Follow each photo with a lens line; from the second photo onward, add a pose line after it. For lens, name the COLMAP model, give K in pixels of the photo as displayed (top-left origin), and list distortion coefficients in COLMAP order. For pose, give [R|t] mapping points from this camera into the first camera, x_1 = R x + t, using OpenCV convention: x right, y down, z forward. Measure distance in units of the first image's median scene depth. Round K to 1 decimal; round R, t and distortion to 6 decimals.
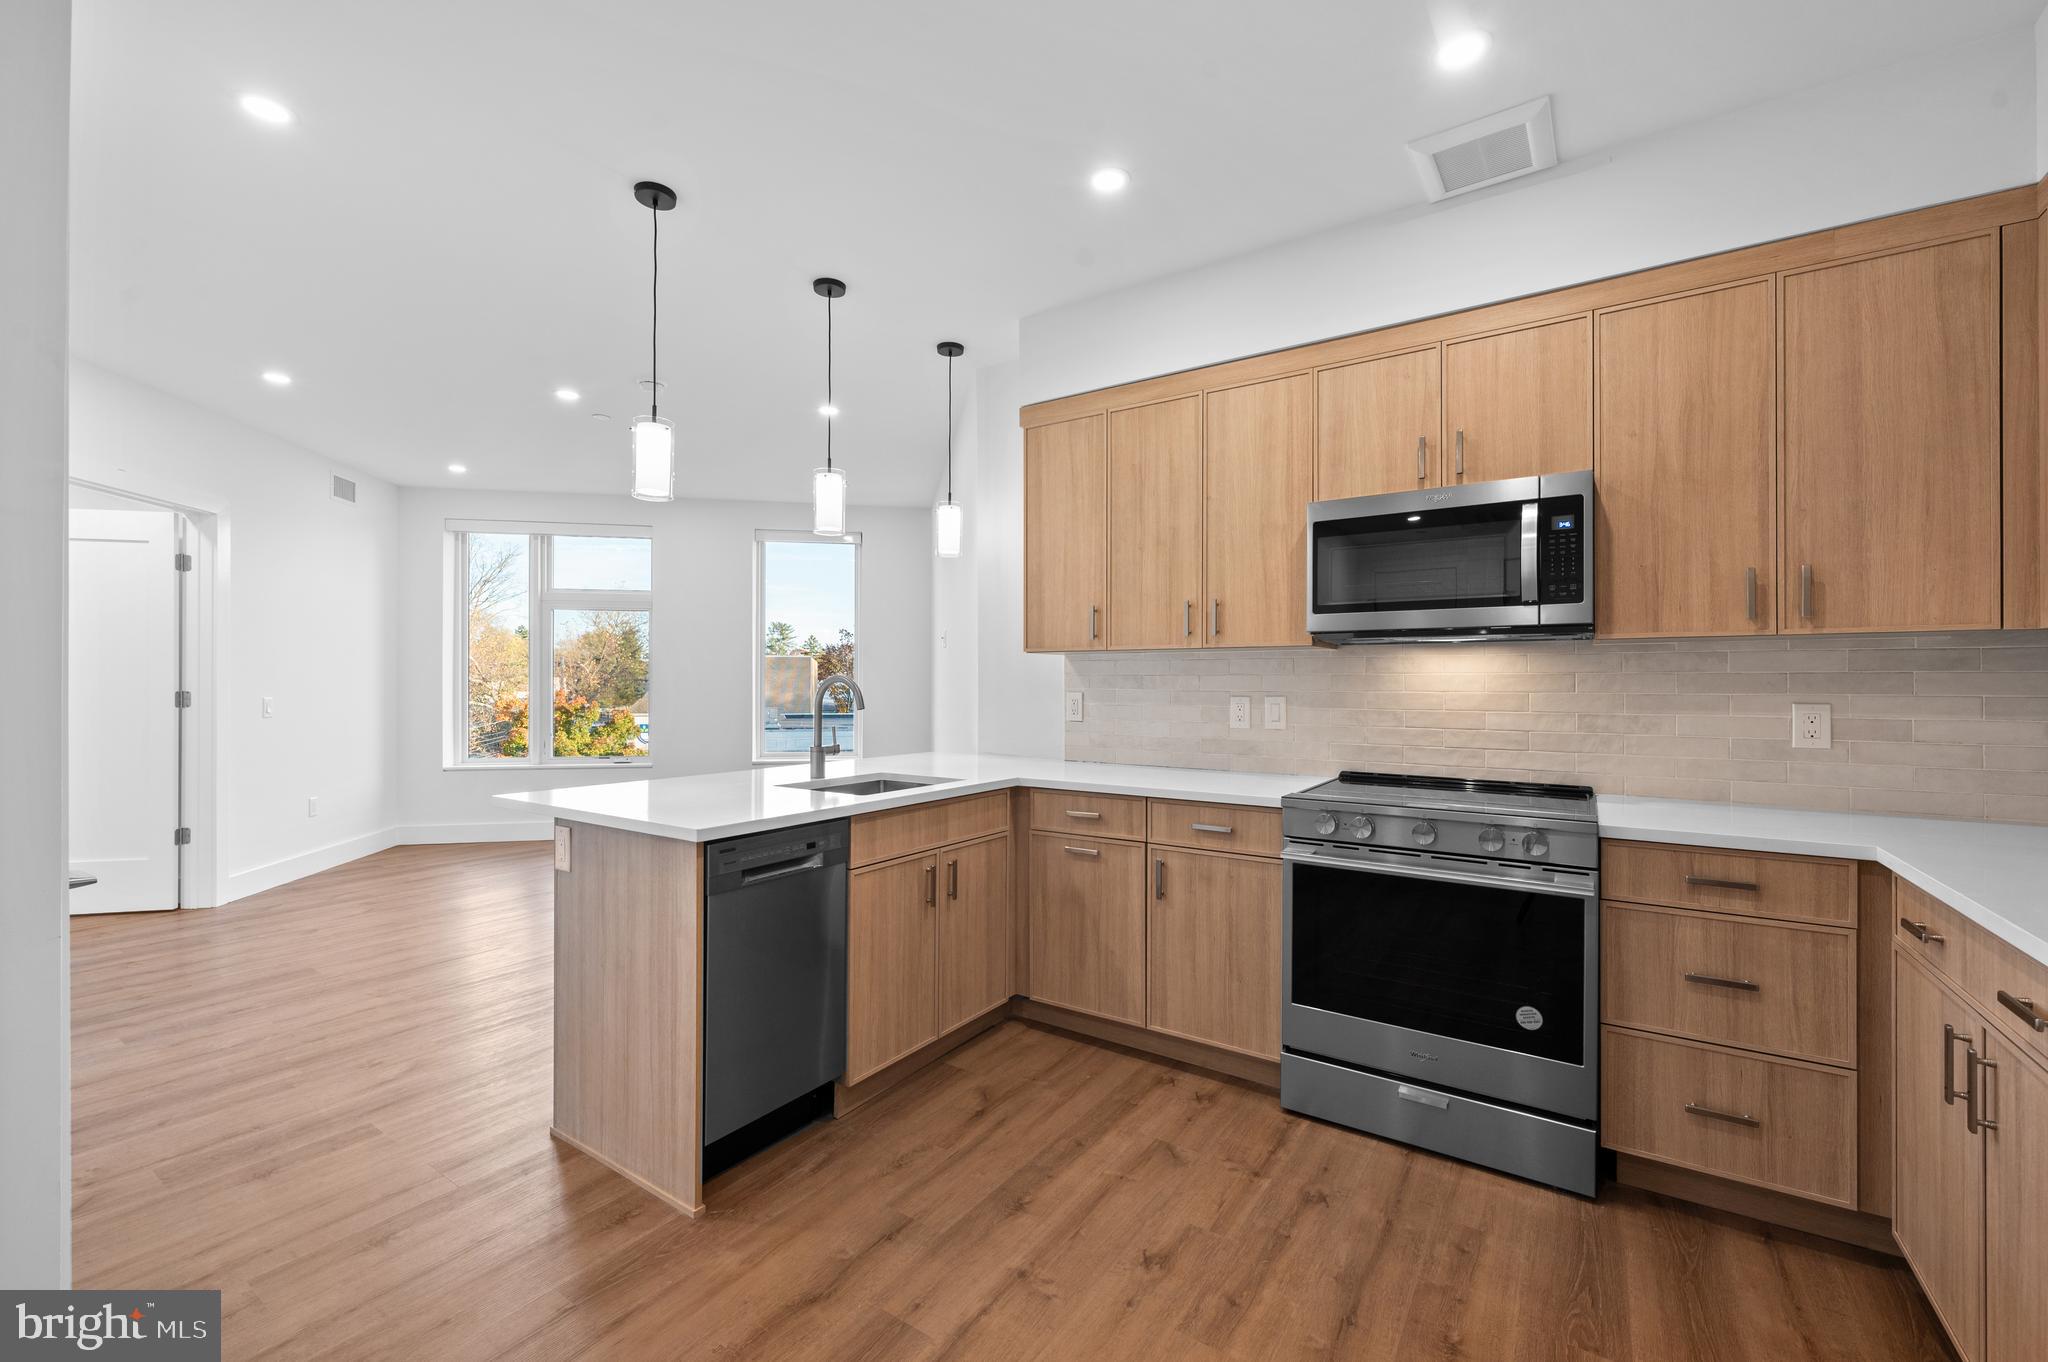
lens RADIAL K [[826.8, 0, 1033.1], [0, 826.8, 677.9], [0, 0, 1]] dist [-0.005986, 0.000816]
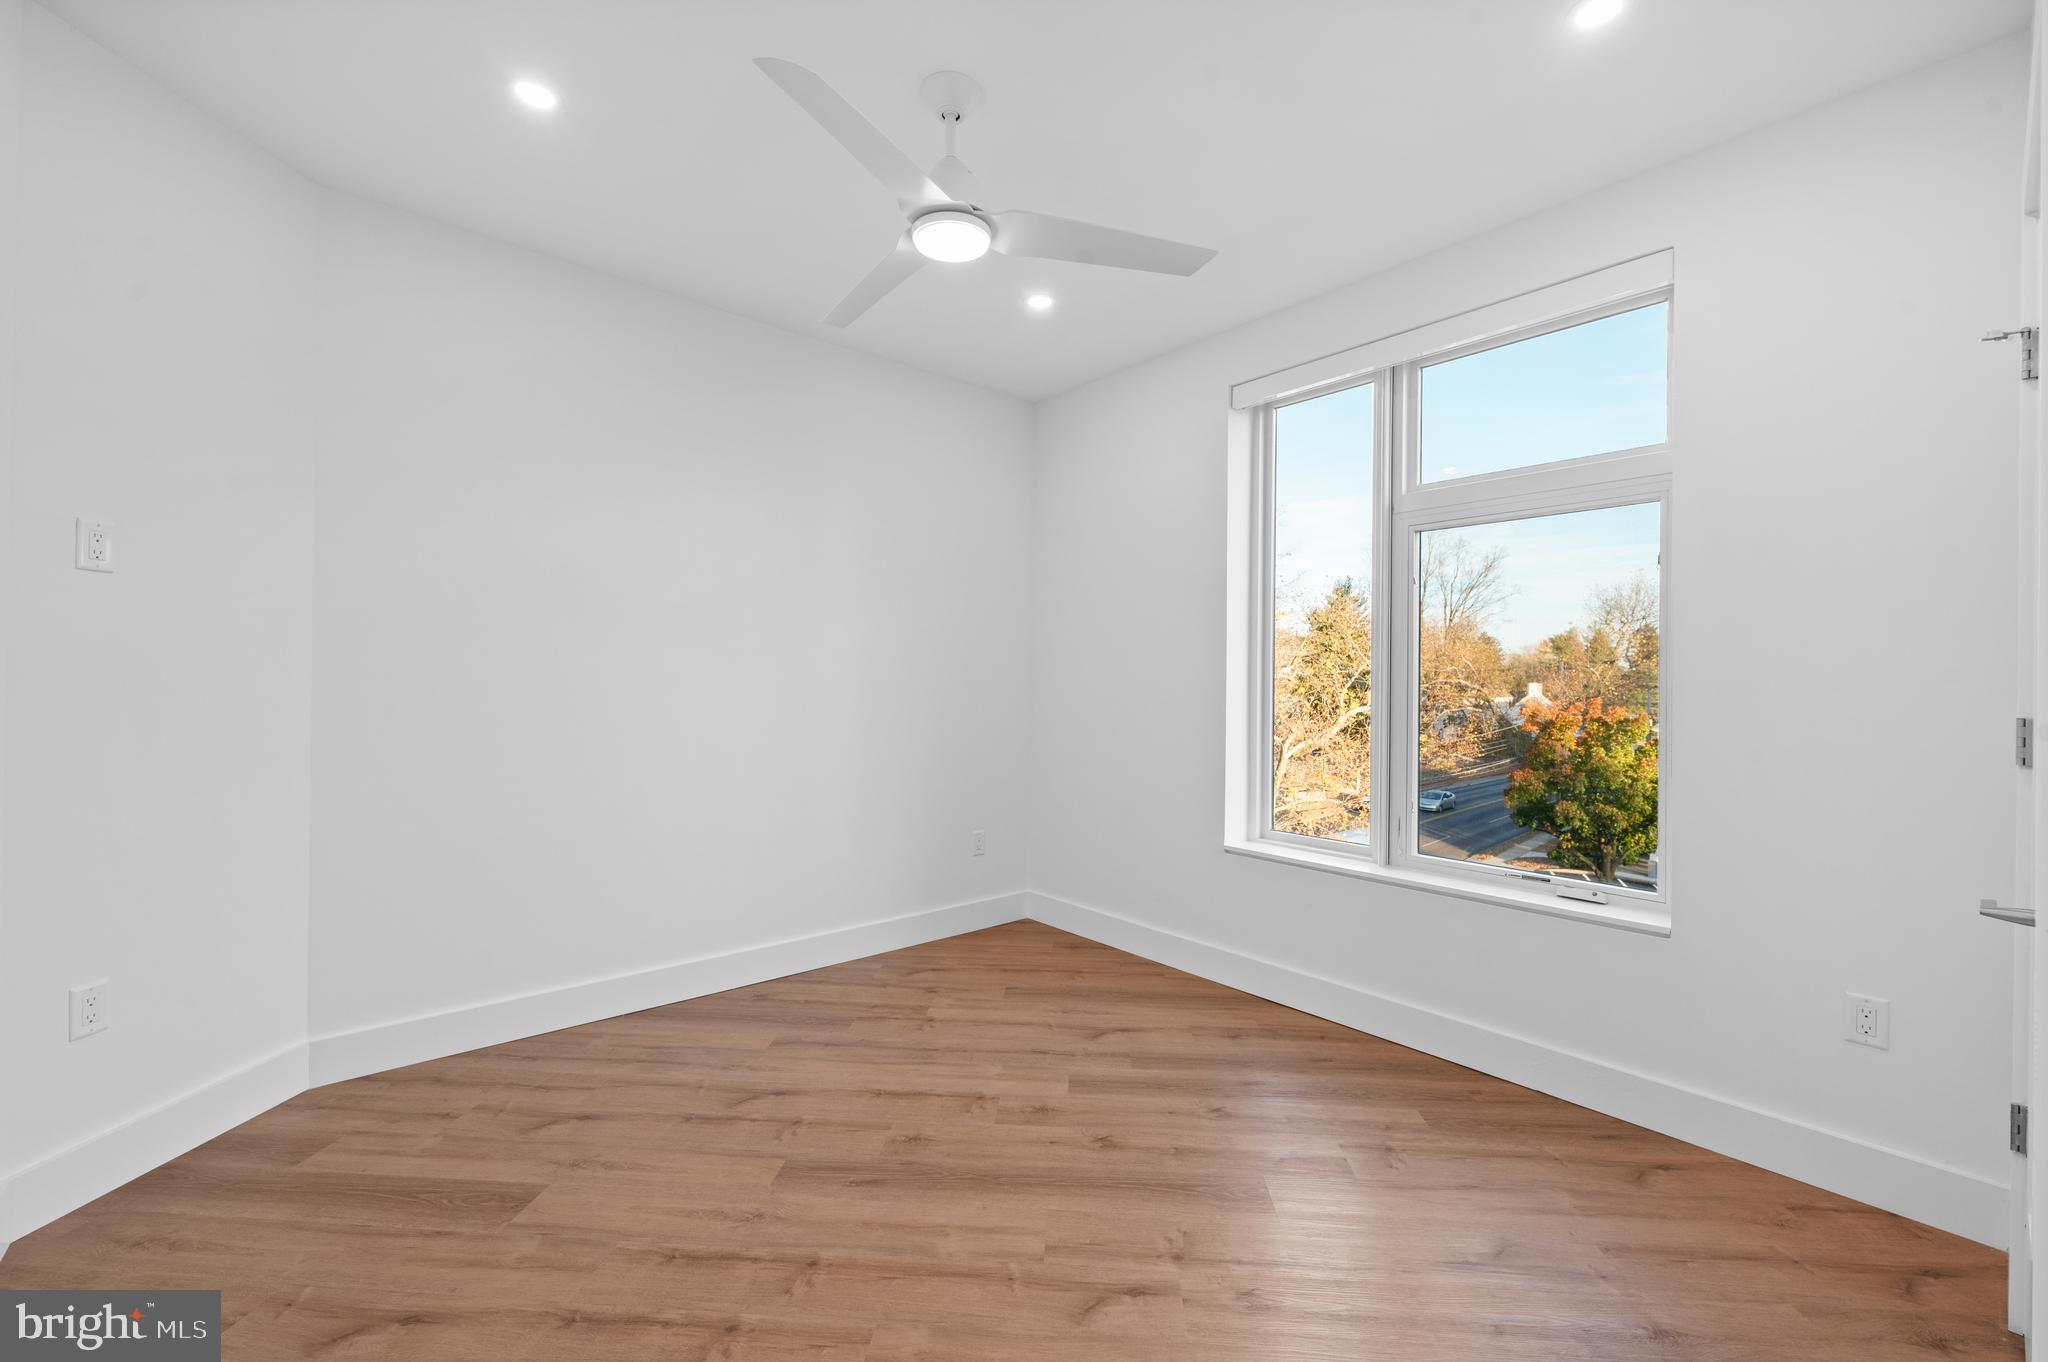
lens RADIAL K [[889.7, 0, 1033.3], [0, 889.7, 681.5], [0, 0, 1]] dist [-0.003051, -0.000186]
pose [[0.455603, -0.000364, -0.890183, -0.608476], [-0.001416, 0.999998, -0.001134, 0.003298], [0.890182, 0.001777, 0.455602, 1.475162]]
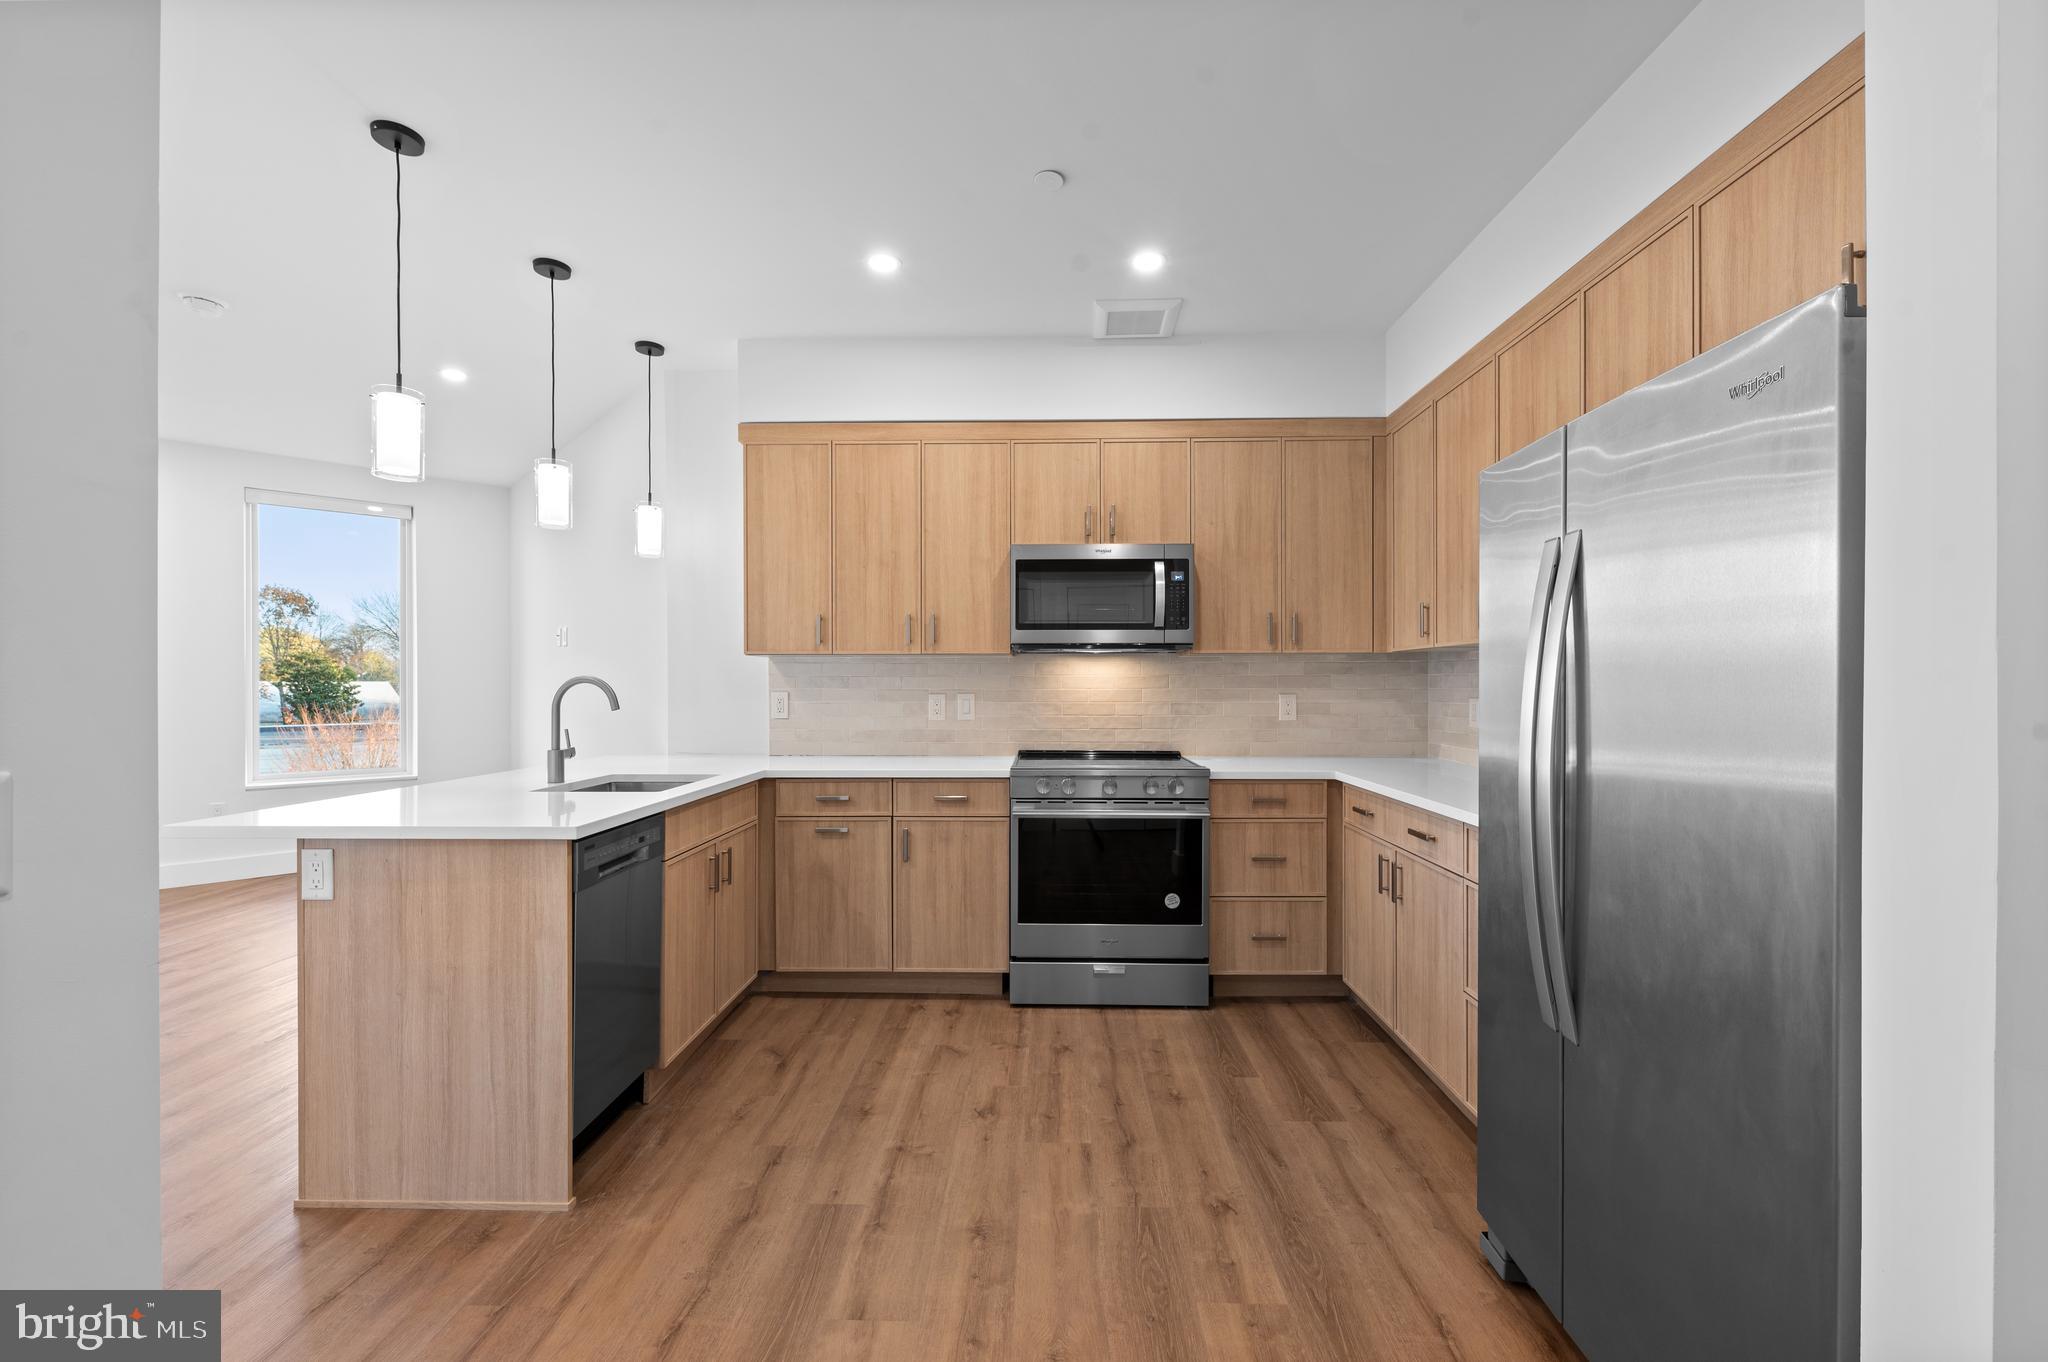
lens RADIAL K [[826.8, 0, 1030.6], [0, 826.8, 678.7], [0, 0, 1]] dist [-0.005986, 0.000816]
pose [[0.842645, 0.000040, 0.538469, -0.340702], [-0.000037, 1.000000, -0.000017, 0.000487], [-0.538469, -0.000006, 0.842645, -0.114502]]
